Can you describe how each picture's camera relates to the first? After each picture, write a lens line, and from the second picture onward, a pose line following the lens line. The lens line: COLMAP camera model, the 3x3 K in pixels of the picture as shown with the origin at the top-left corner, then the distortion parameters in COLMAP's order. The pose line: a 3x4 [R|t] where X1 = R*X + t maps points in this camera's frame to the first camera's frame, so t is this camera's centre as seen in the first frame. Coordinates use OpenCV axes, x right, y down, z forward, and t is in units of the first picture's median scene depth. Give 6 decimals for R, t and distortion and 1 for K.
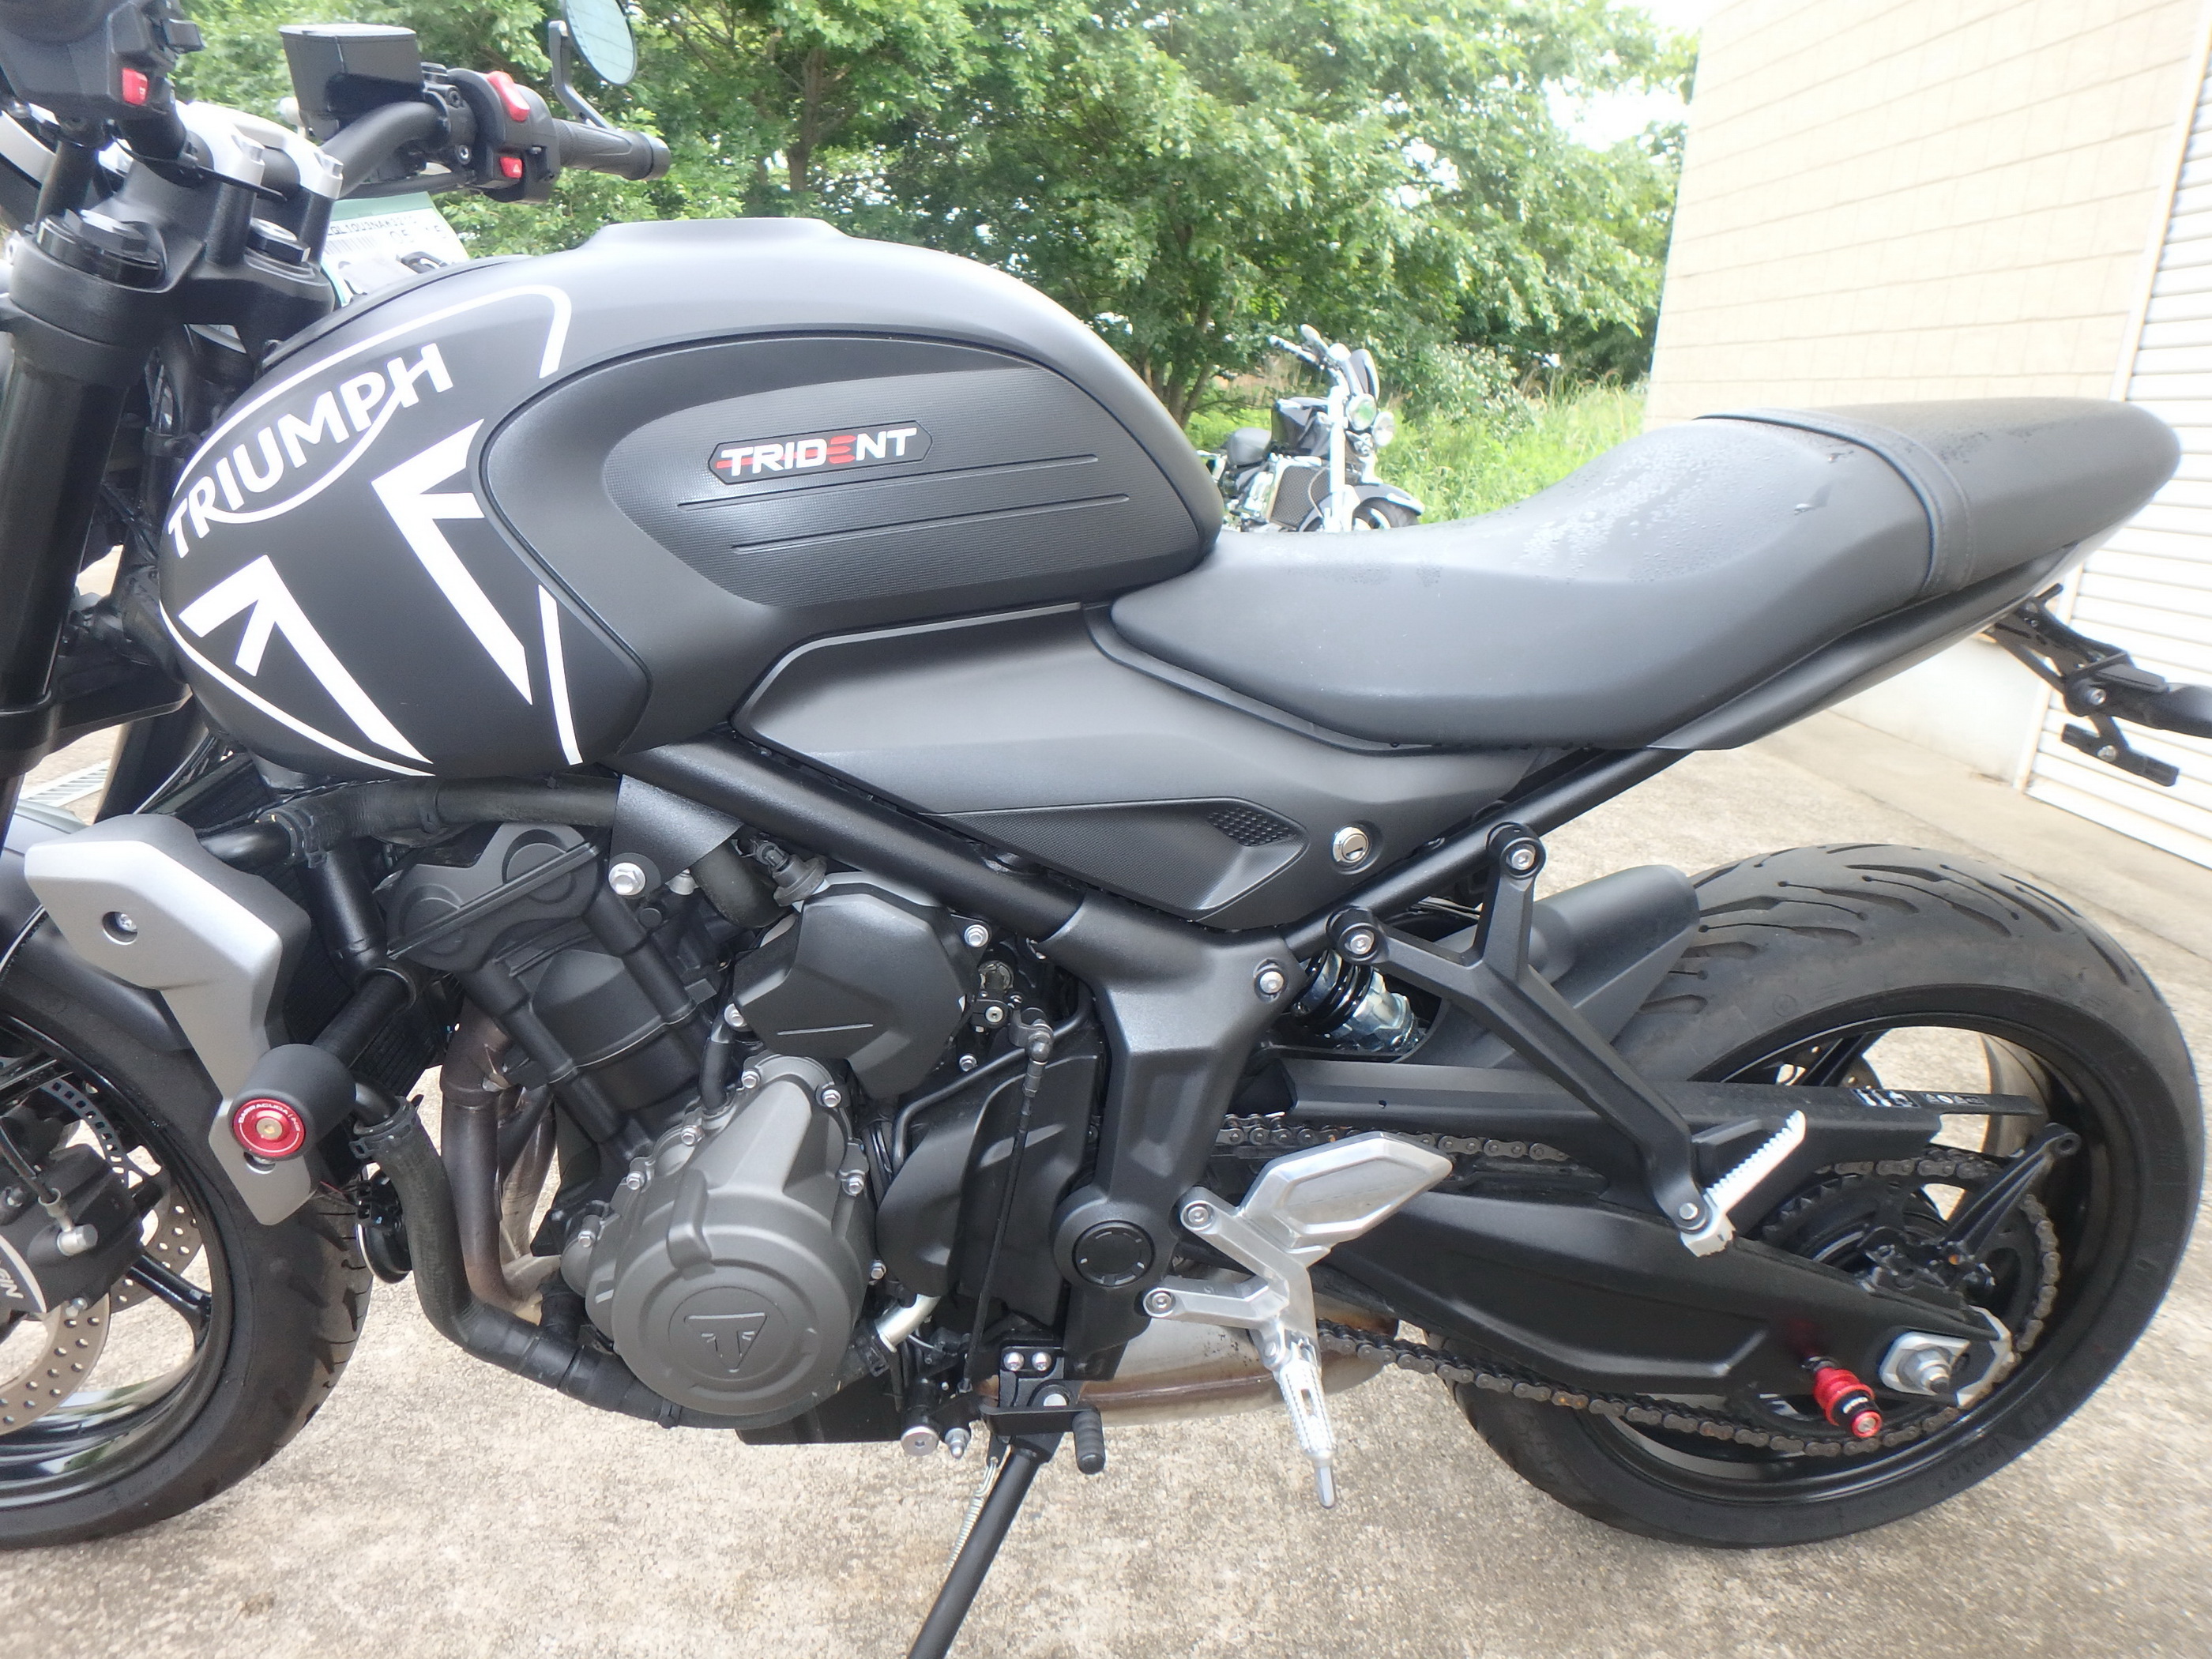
lens RADIAL K [[1362.0, 0, 1079.5], [0, 1362.0, 826.0], [0, 0, 1]] dist [-0.028238, 0.006978]
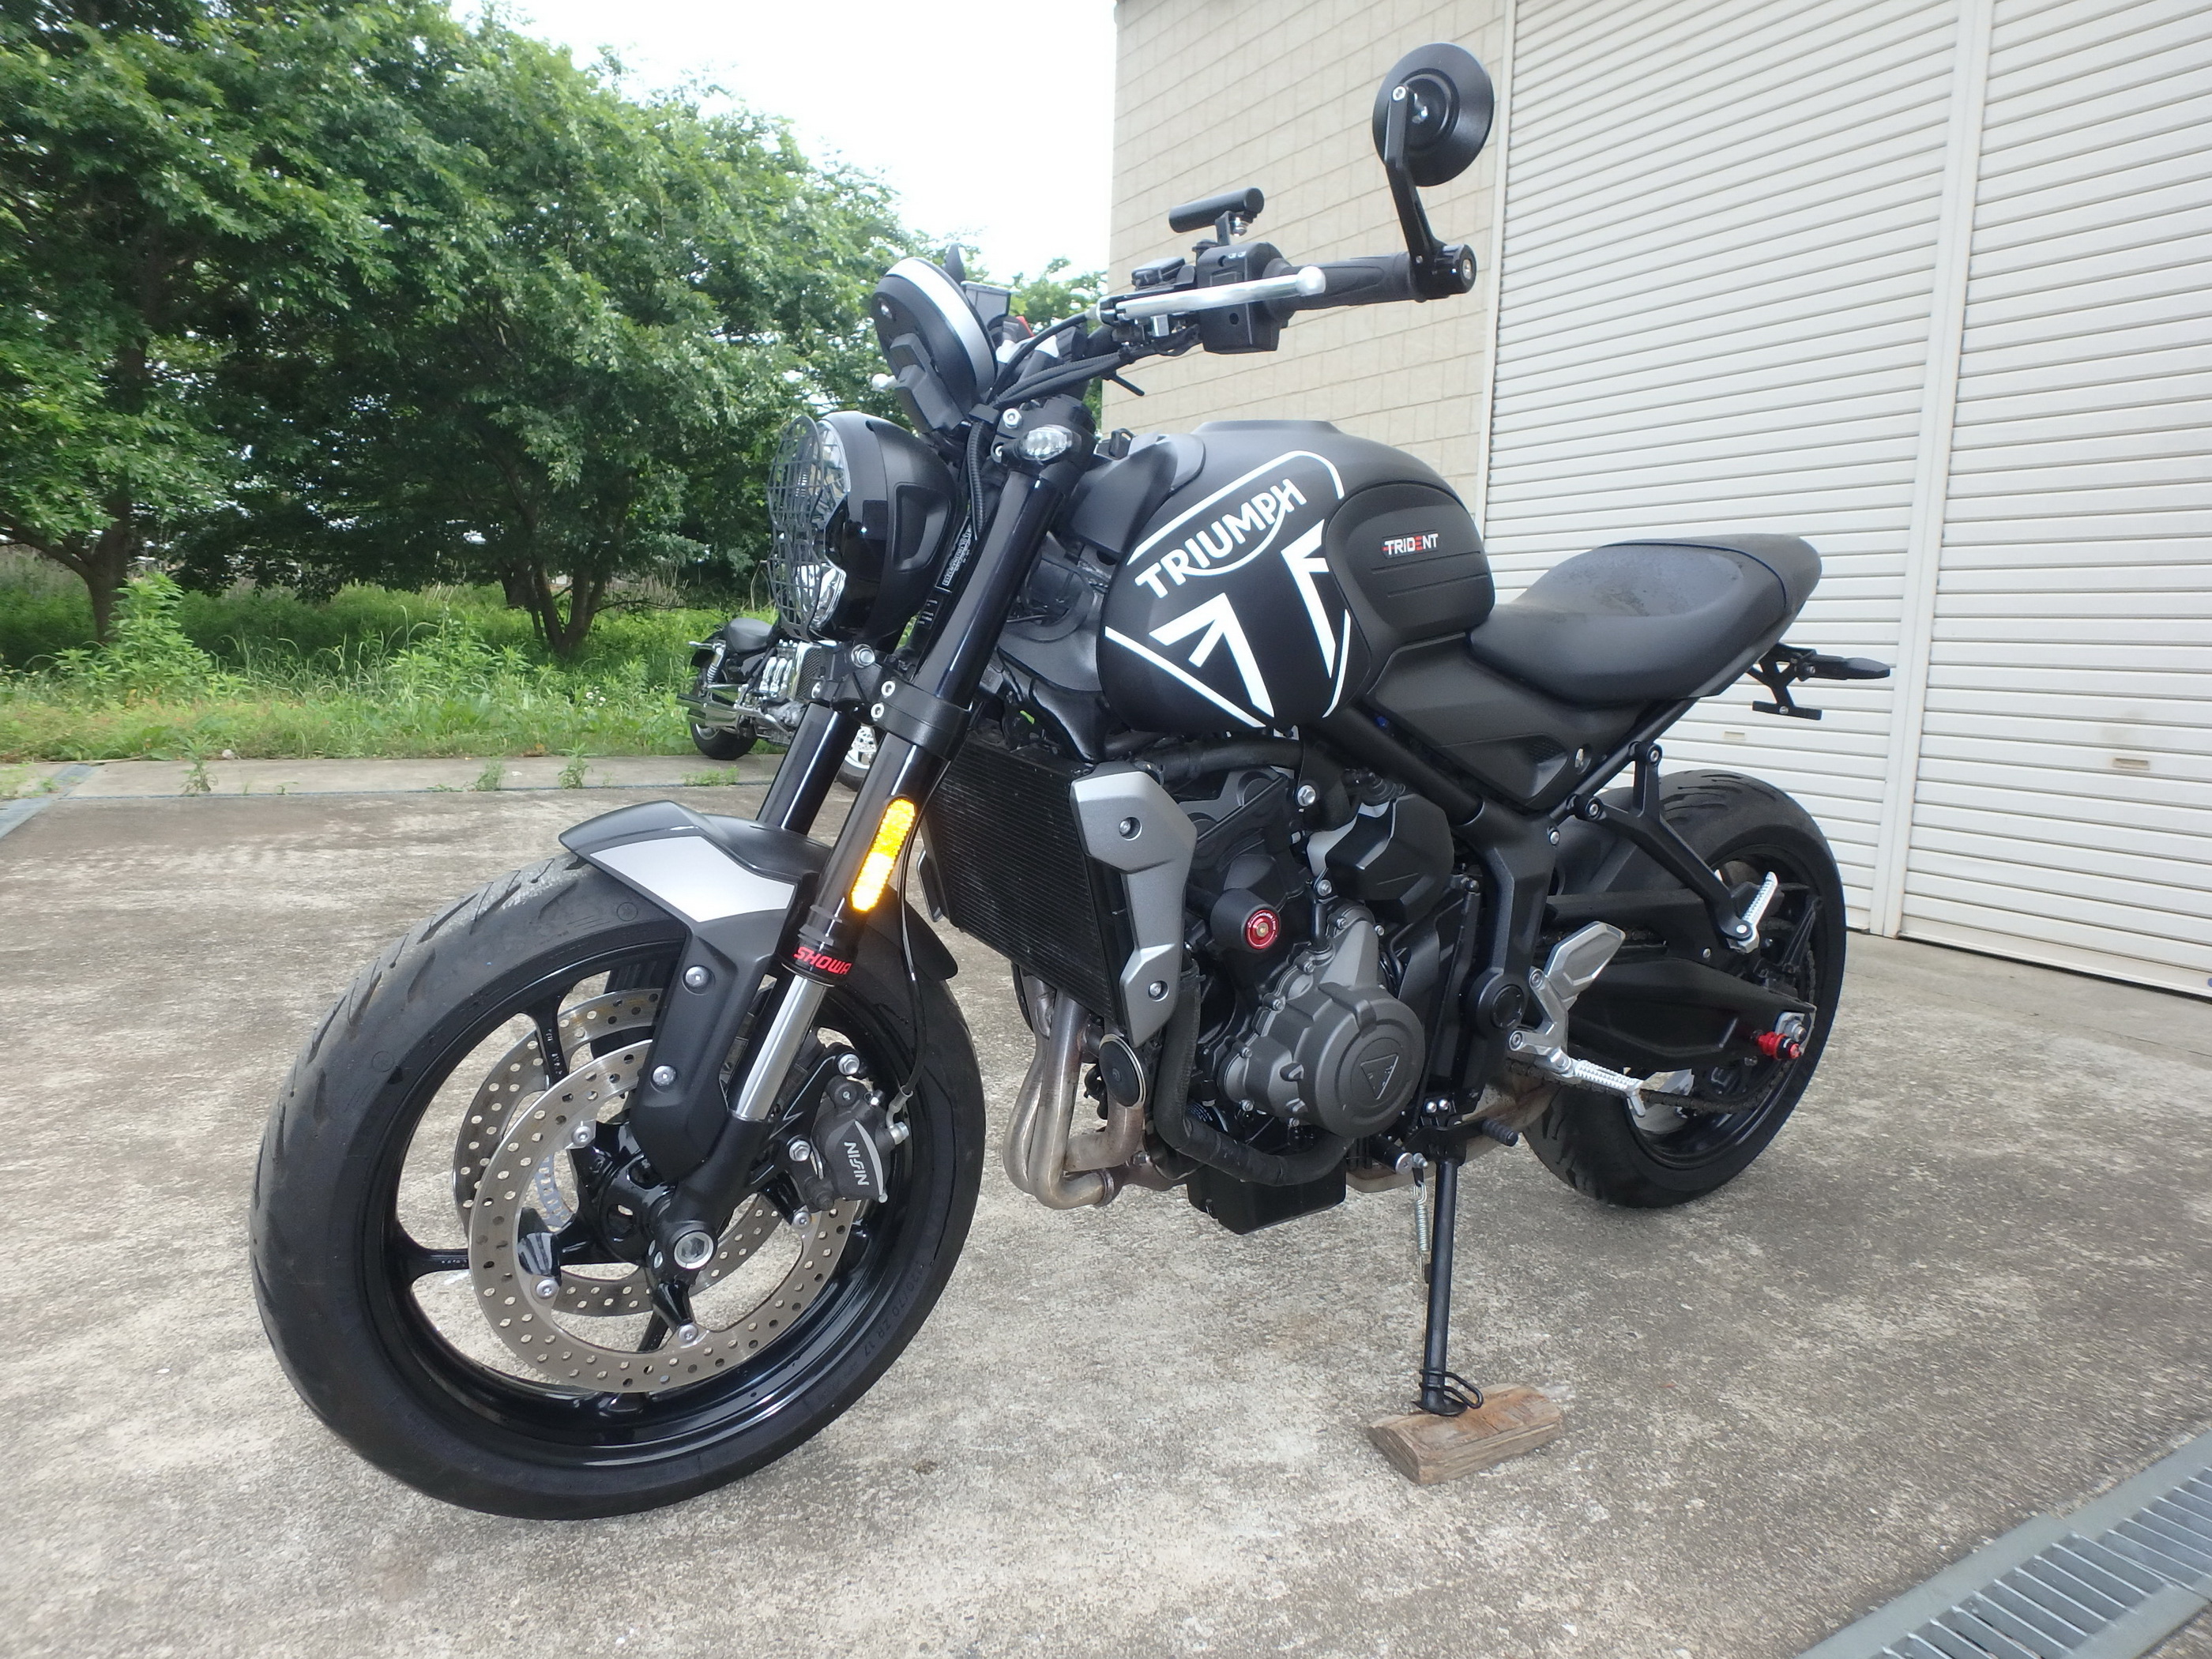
lens RADIAL K [[1362.0, 0, 1109.3], [0, 1362.0, 832.7], [0, 0, 1]] dist [-0.028238, 0.006978]
pose [[0.880861, -0.092317, 0.464285, -1.007492], [0.155162, 0.982922, -0.098939, 0.160904], [-0.447222, 0.159191, 0.880142, -0.269795]]
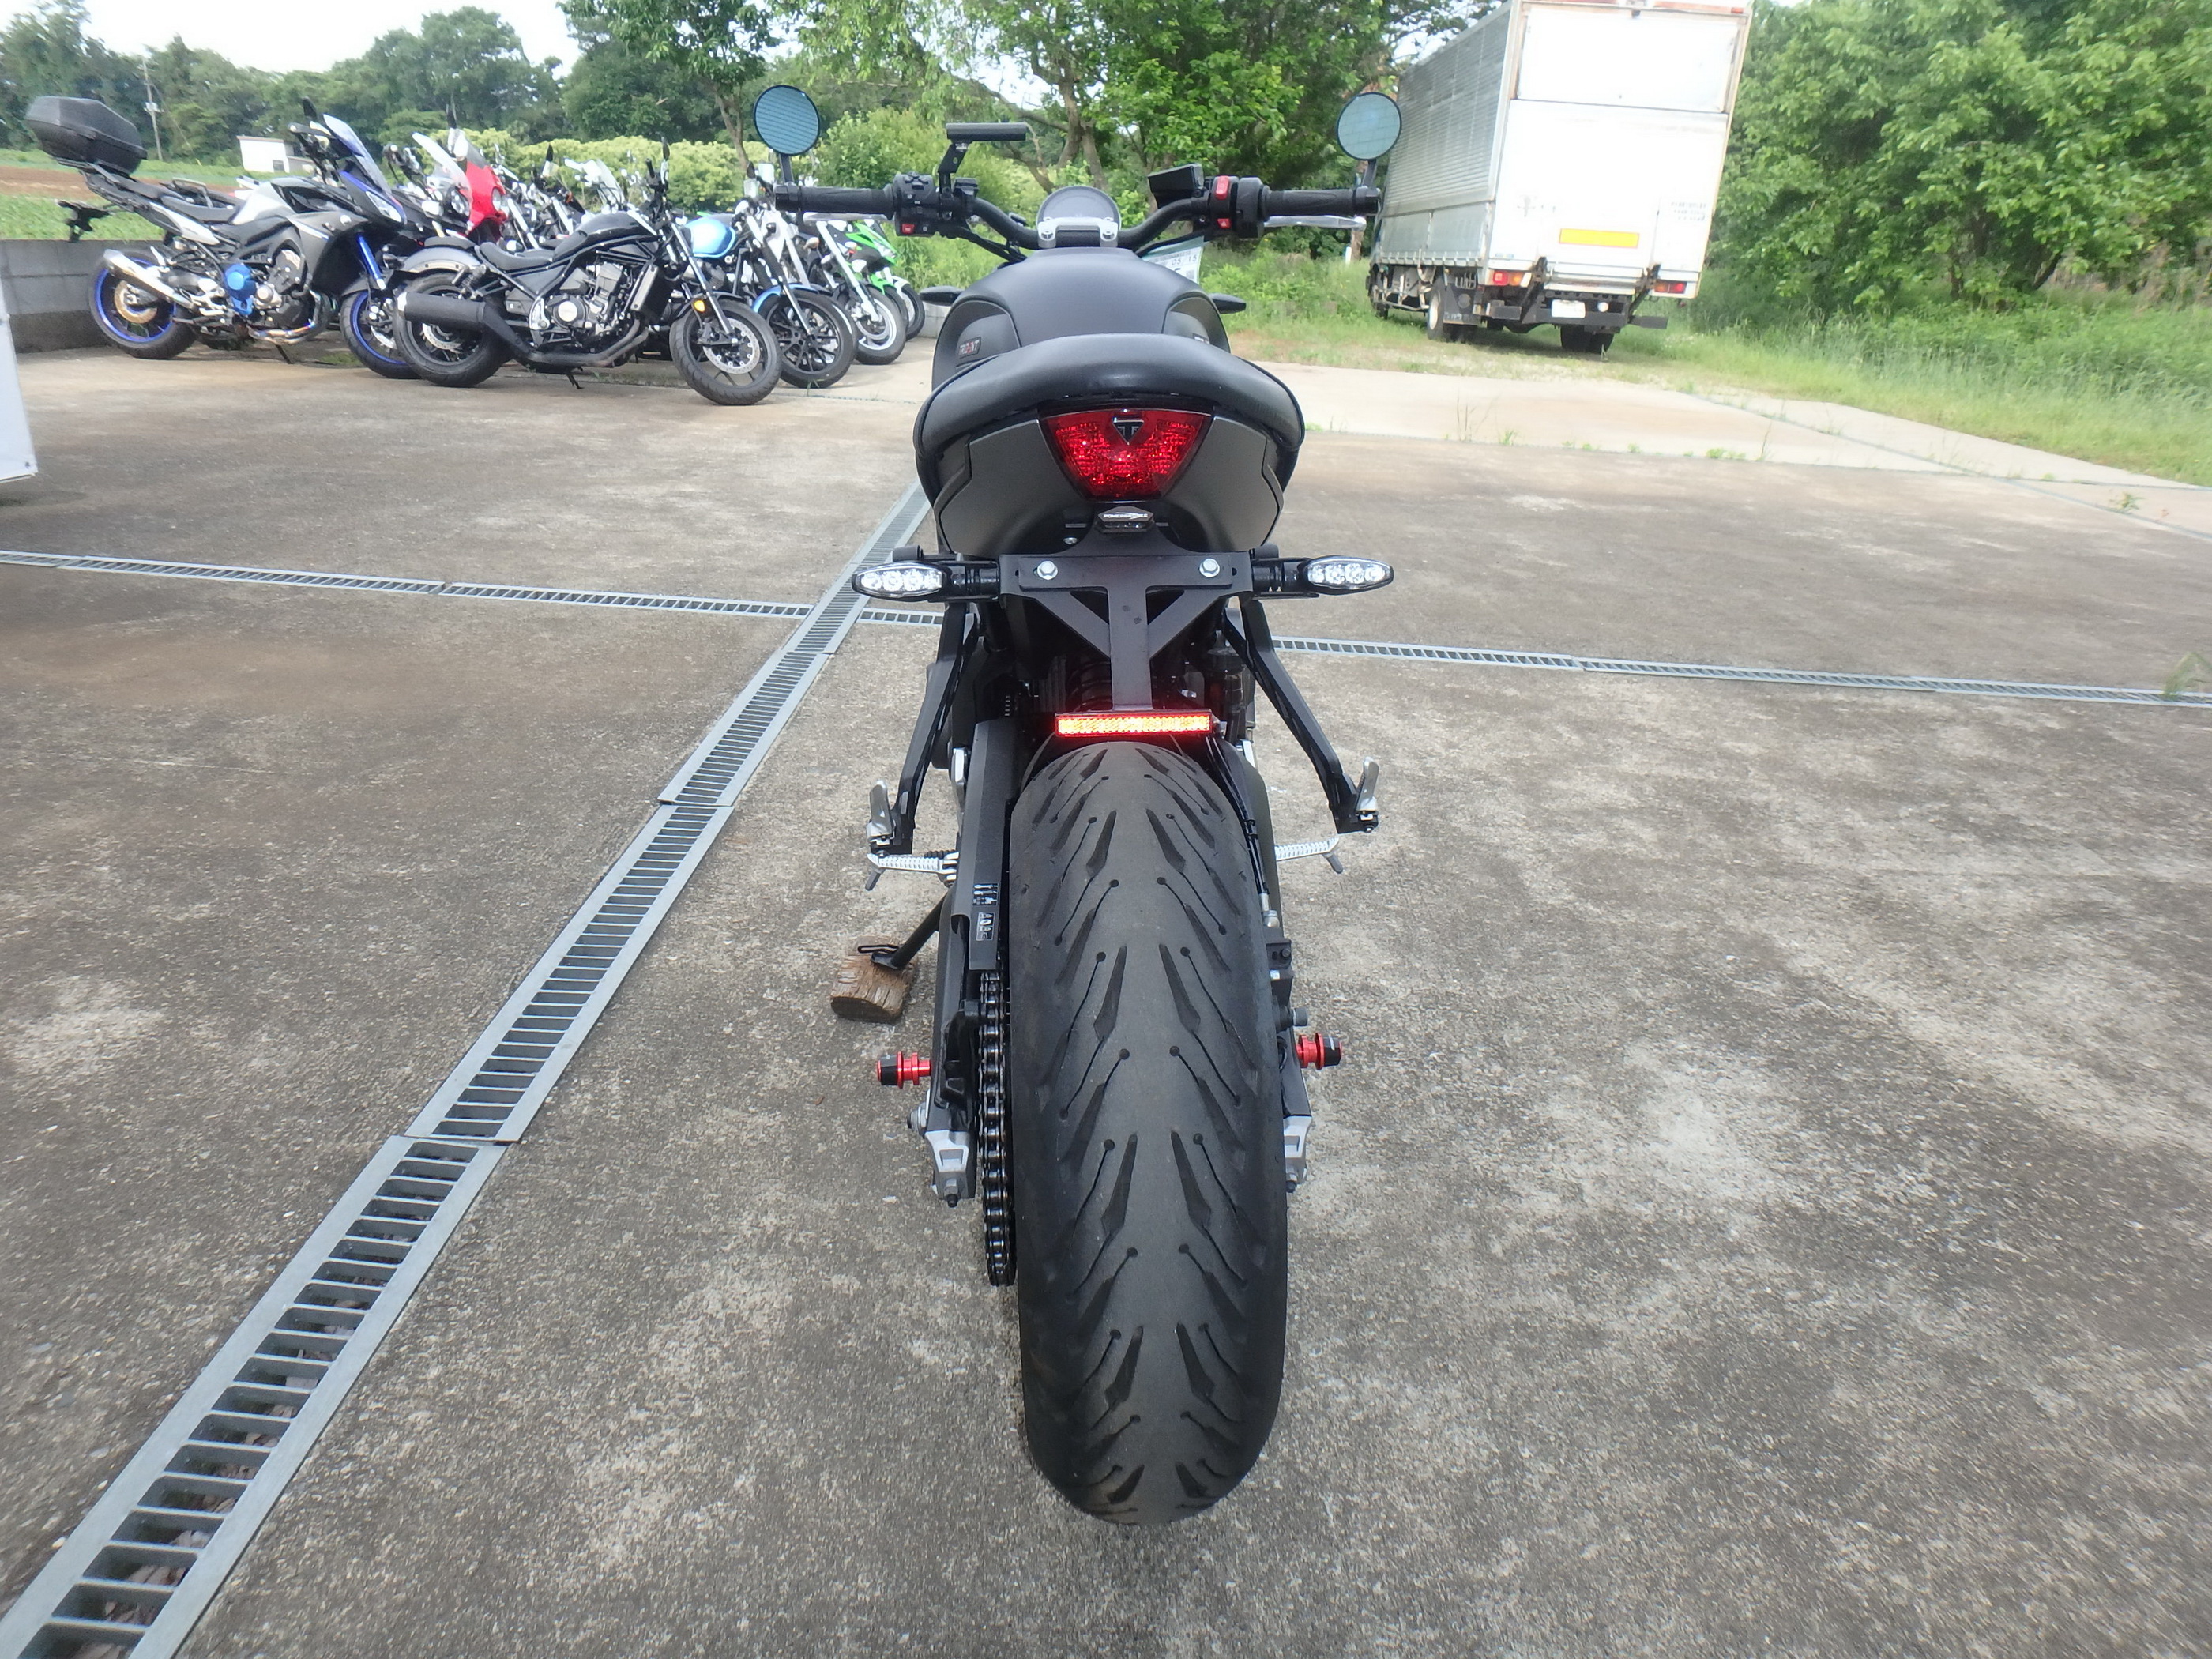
lens RADIAL K [[1362.0, 0, 1095.8], [0, 1362.0, 812.6], [0, 0, 1]] dist [-0.028238, 0.006978]
pose [[-0.032650, 0.330319, -0.943304, 1.600793], [-0.354153, 0.878746, 0.319970, -0.271862], [0.934617, 0.344521, 0.088293, 0.883736]]
